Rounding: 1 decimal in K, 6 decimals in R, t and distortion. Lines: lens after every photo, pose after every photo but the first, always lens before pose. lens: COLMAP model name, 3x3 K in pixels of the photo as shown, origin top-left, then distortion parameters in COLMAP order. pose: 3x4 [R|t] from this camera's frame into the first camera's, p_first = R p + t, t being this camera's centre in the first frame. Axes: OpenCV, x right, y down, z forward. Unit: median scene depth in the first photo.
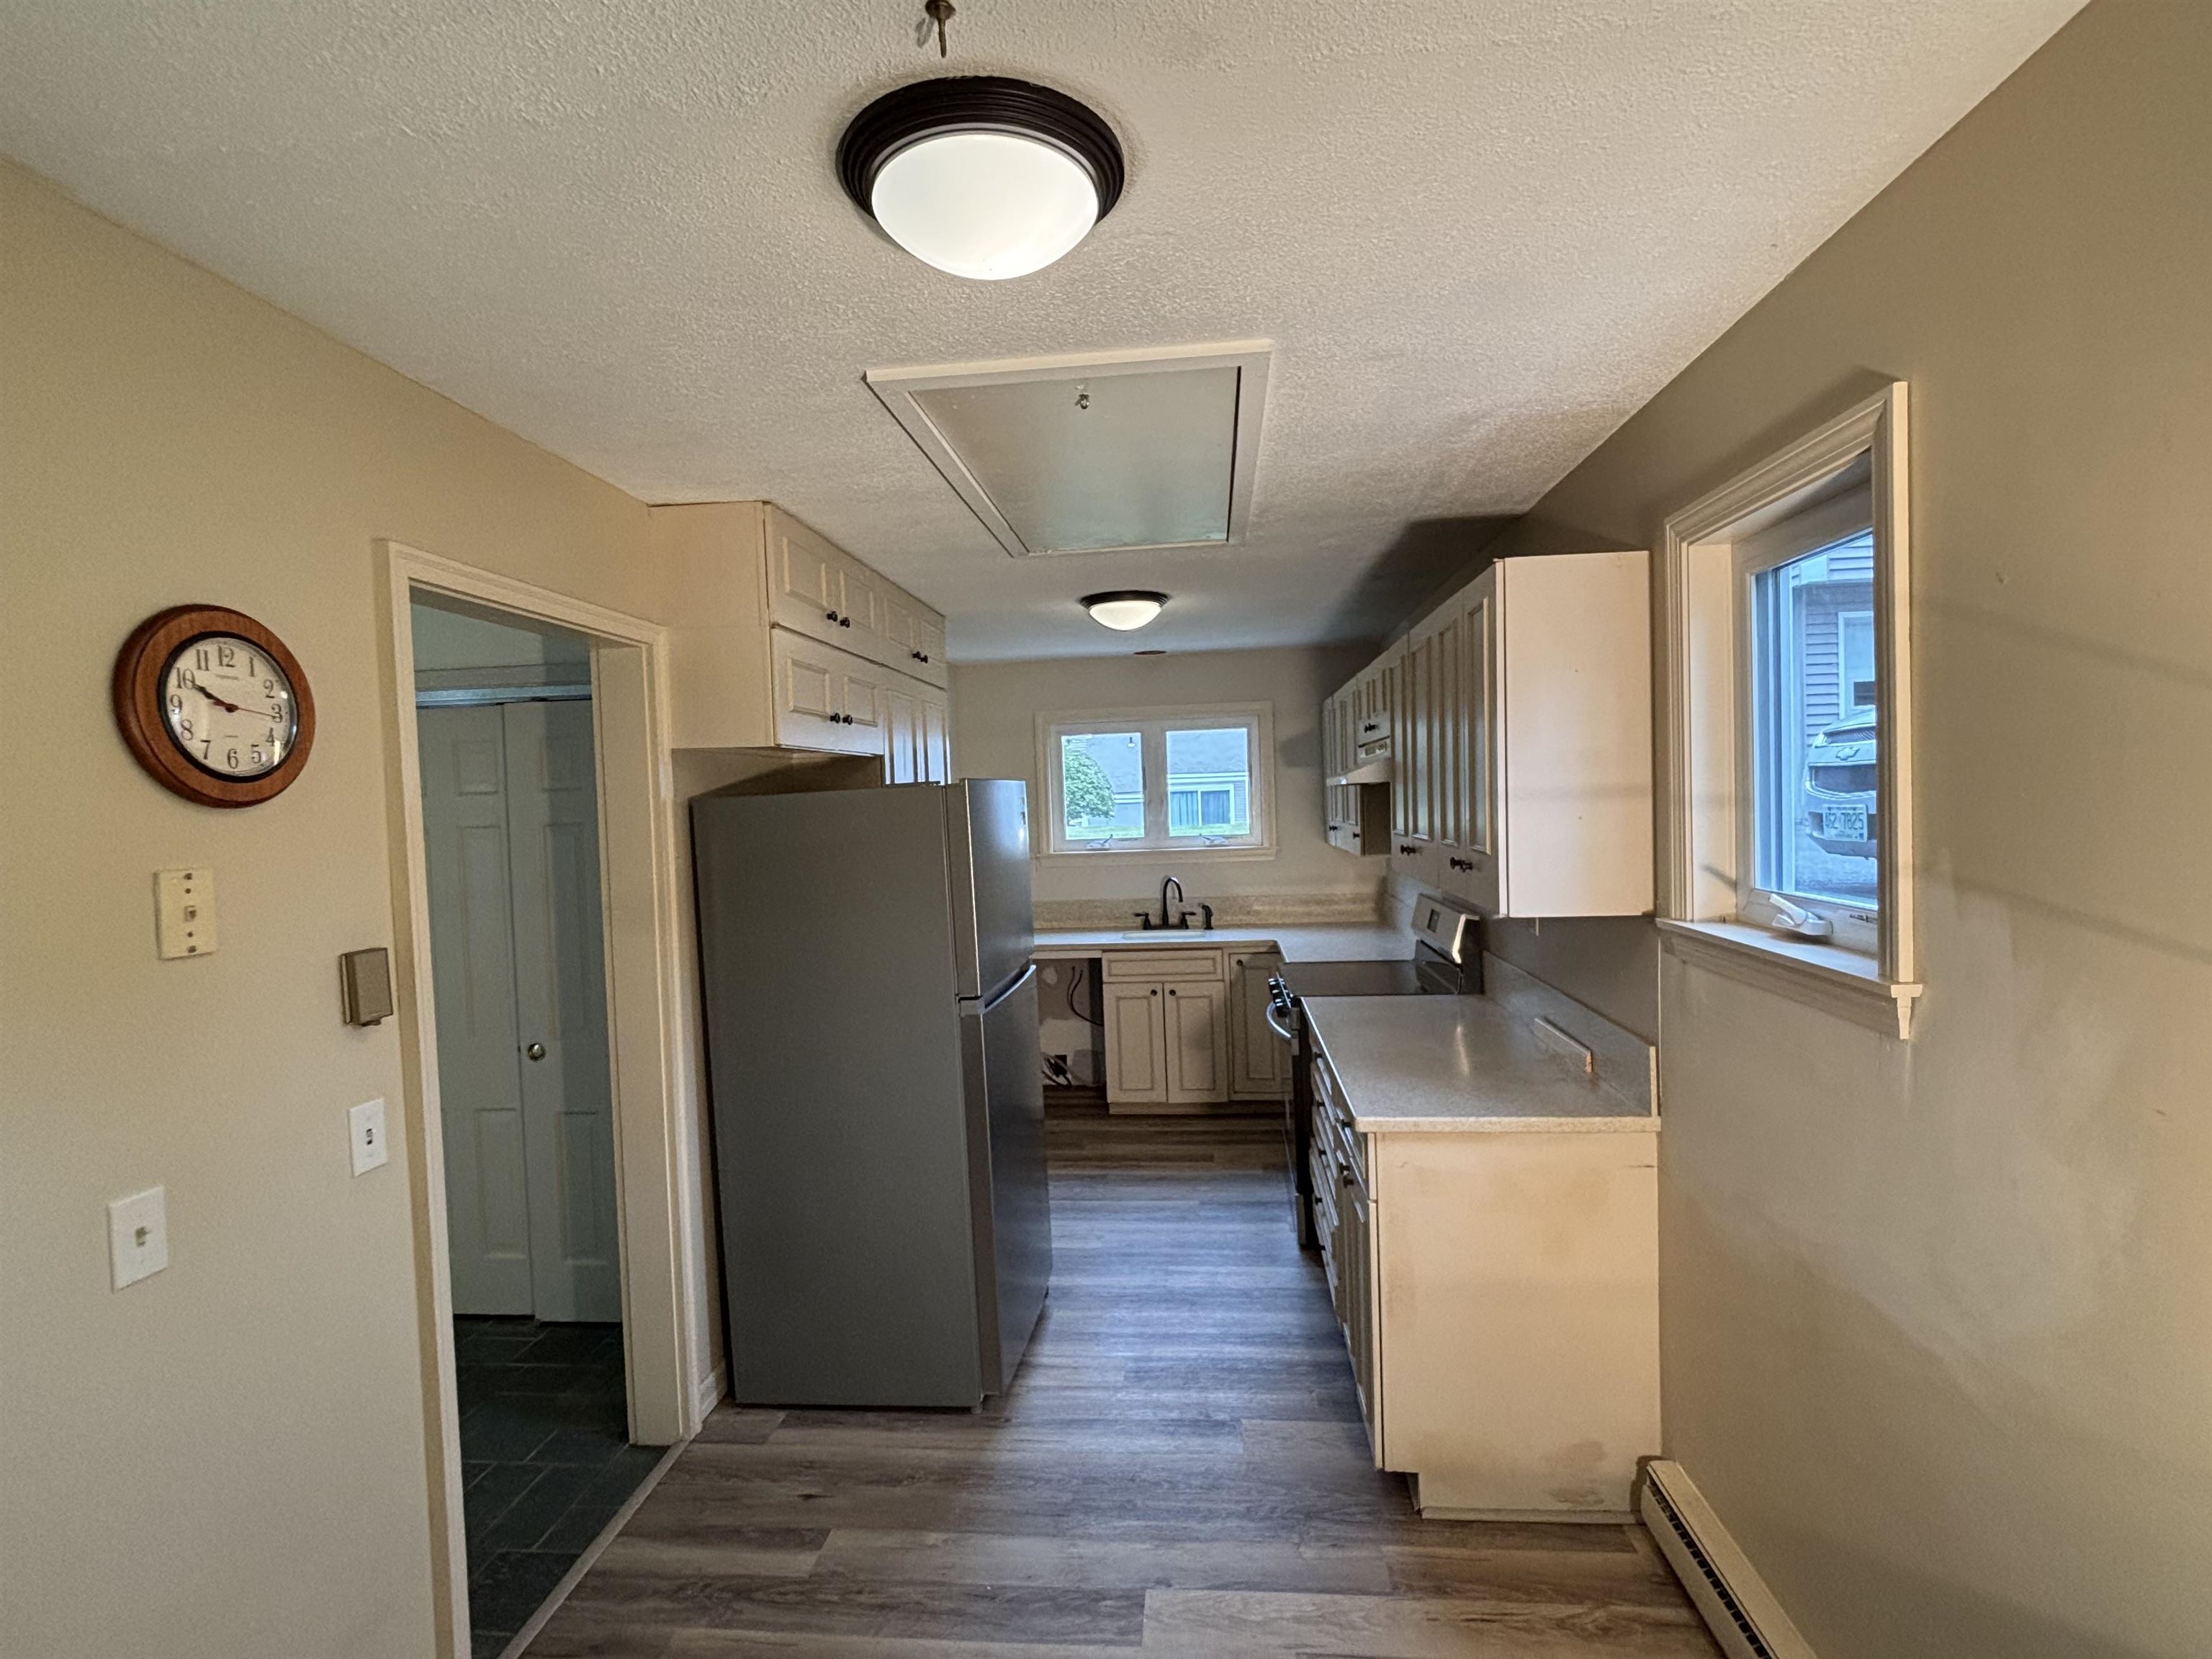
lens RADIAL K [[1034.4, 0, 1111.5], [0, 1034.4, 833.6], [0, 0, 1]] dist [-0.000317, -0.000021]
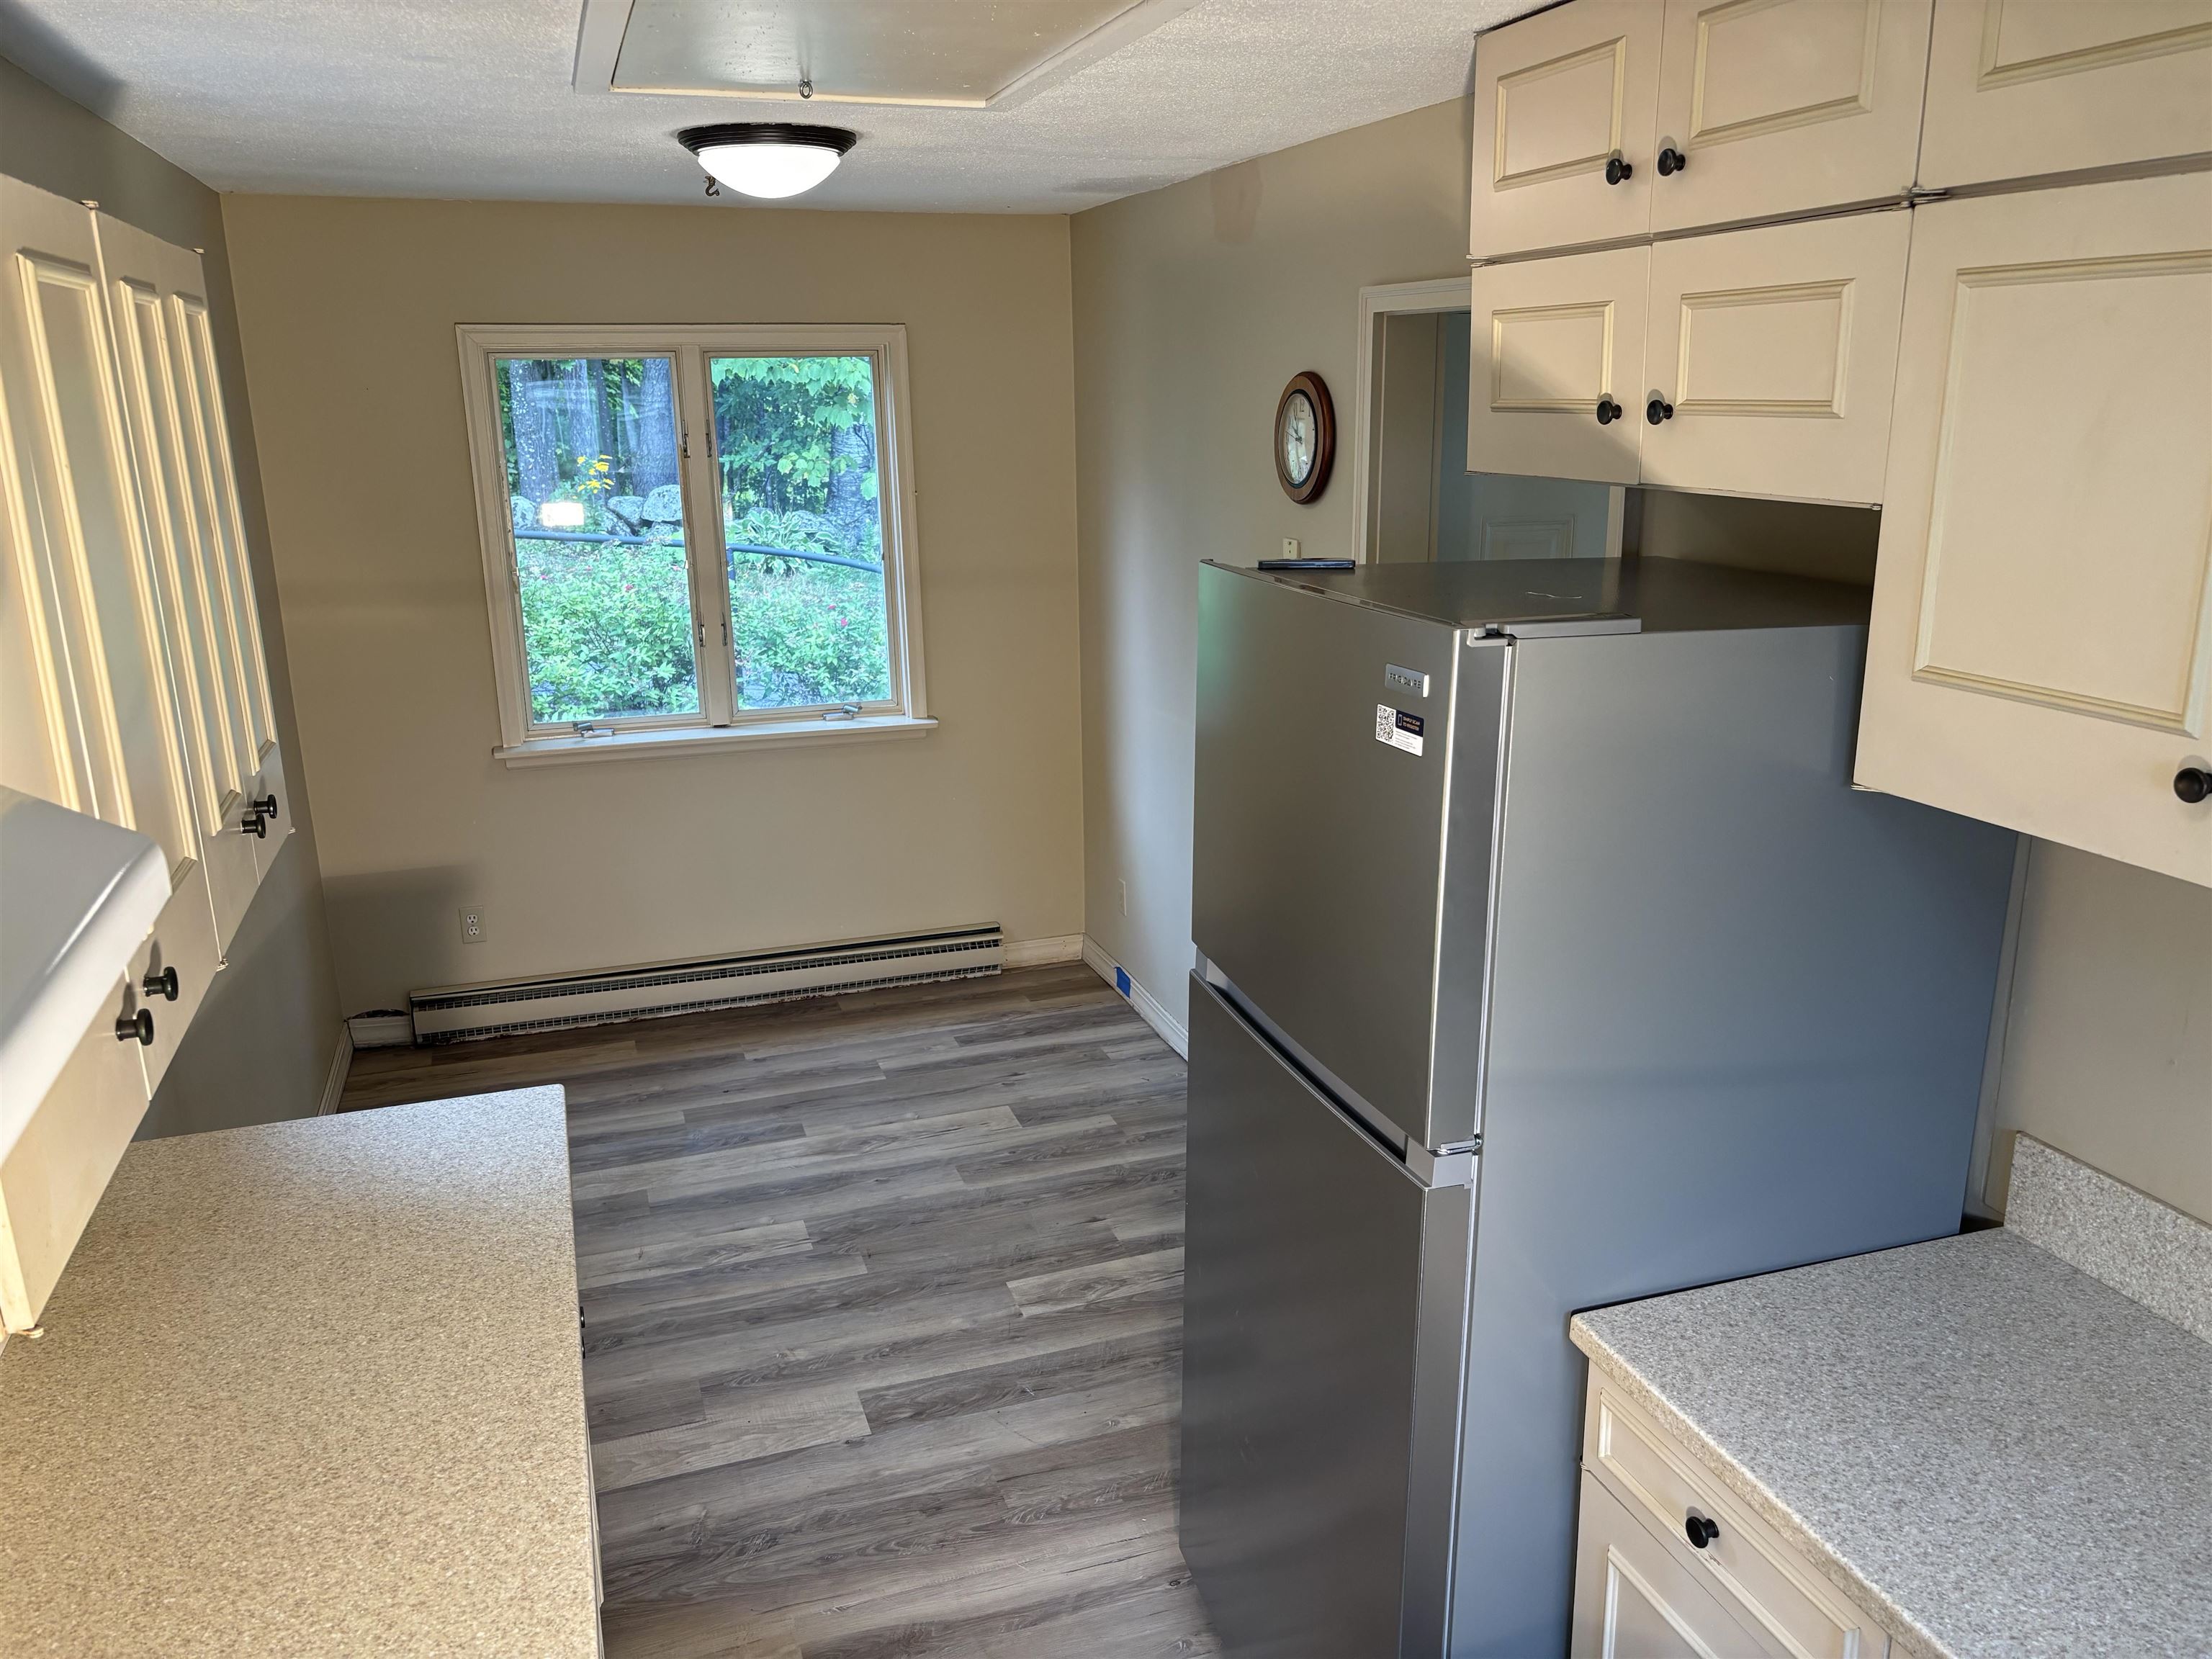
lens RADIAL K [[1663.1, 0, 1107.7], [0, 1663.1, 831.6], [0, 0, 1]] dist [0.001611, 0.000880]
pose [[-0.909267, 0.149506, -0.388433, 0.336574], [0.025795, 0.951706, 0.305925, -0.229846], [0.415412, 0.268148, -0.869212, 2.224648]]
